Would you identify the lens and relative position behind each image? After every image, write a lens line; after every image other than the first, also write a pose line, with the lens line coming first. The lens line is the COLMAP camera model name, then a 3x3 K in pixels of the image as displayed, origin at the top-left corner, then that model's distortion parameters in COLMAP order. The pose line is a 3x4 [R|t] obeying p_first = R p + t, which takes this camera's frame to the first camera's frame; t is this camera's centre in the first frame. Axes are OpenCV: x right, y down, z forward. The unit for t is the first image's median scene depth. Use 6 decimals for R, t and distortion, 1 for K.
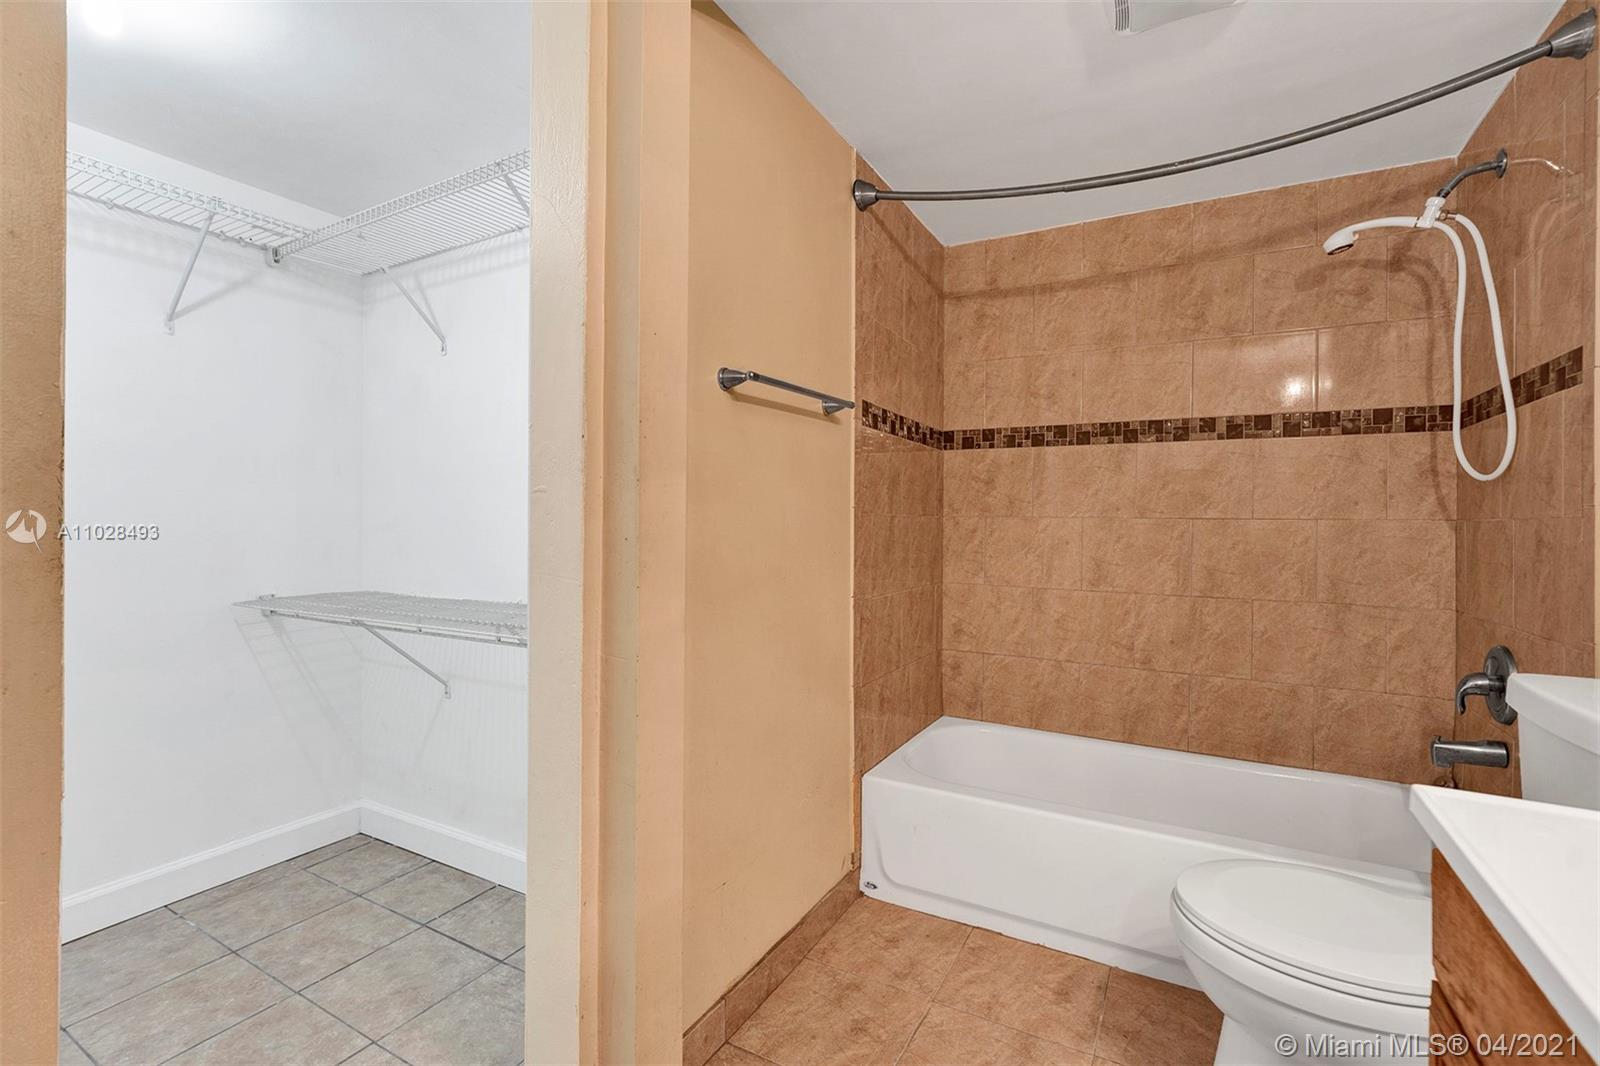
lens RADIAL K [[714.9, 0, 795.8], [0, 714.9, 520.9], [0, 0, 1]] dist [-0.014617, 0.000320]
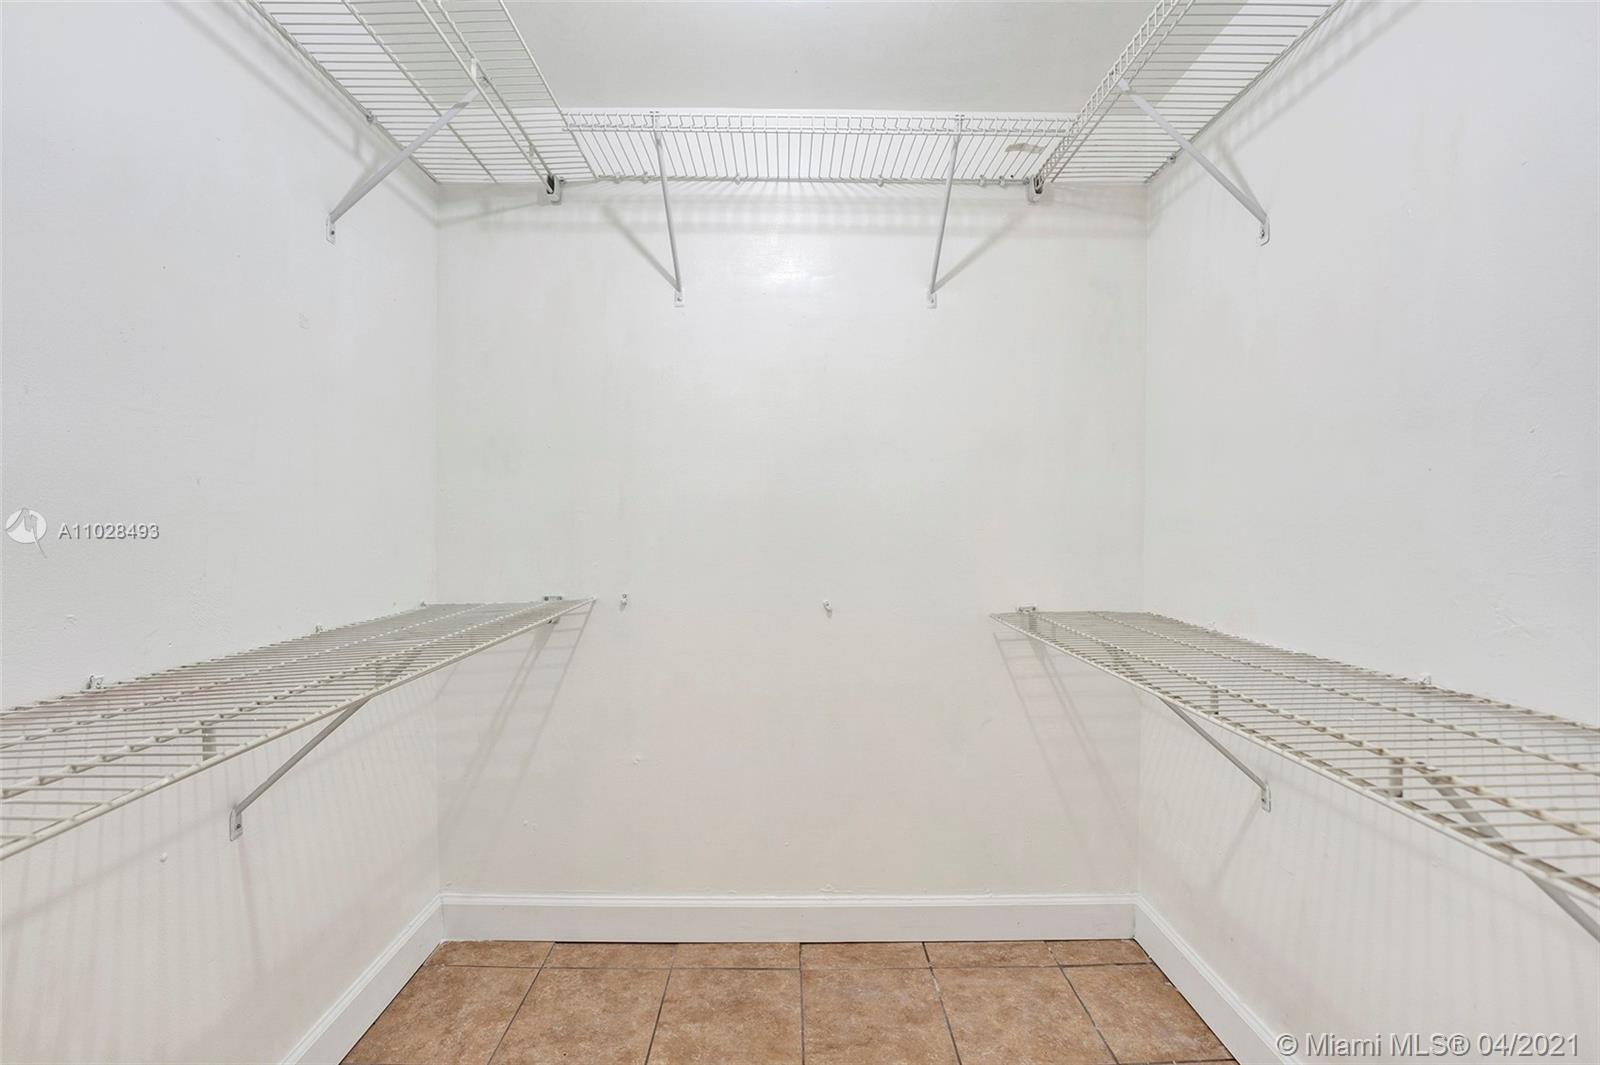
lens RADIAL K [[714.9, 0, 788.3], [0, 714.9, 534.8], [0, 0, 1]] dist [-0.014617, 0.000320]
pose [[0.500054, 0.017642, -0.865815, -0.176965], [0.006866, 0.999680, 0.024335, -0.000809], [0.865967, -0.018113, 0.499773, 0.356221]]
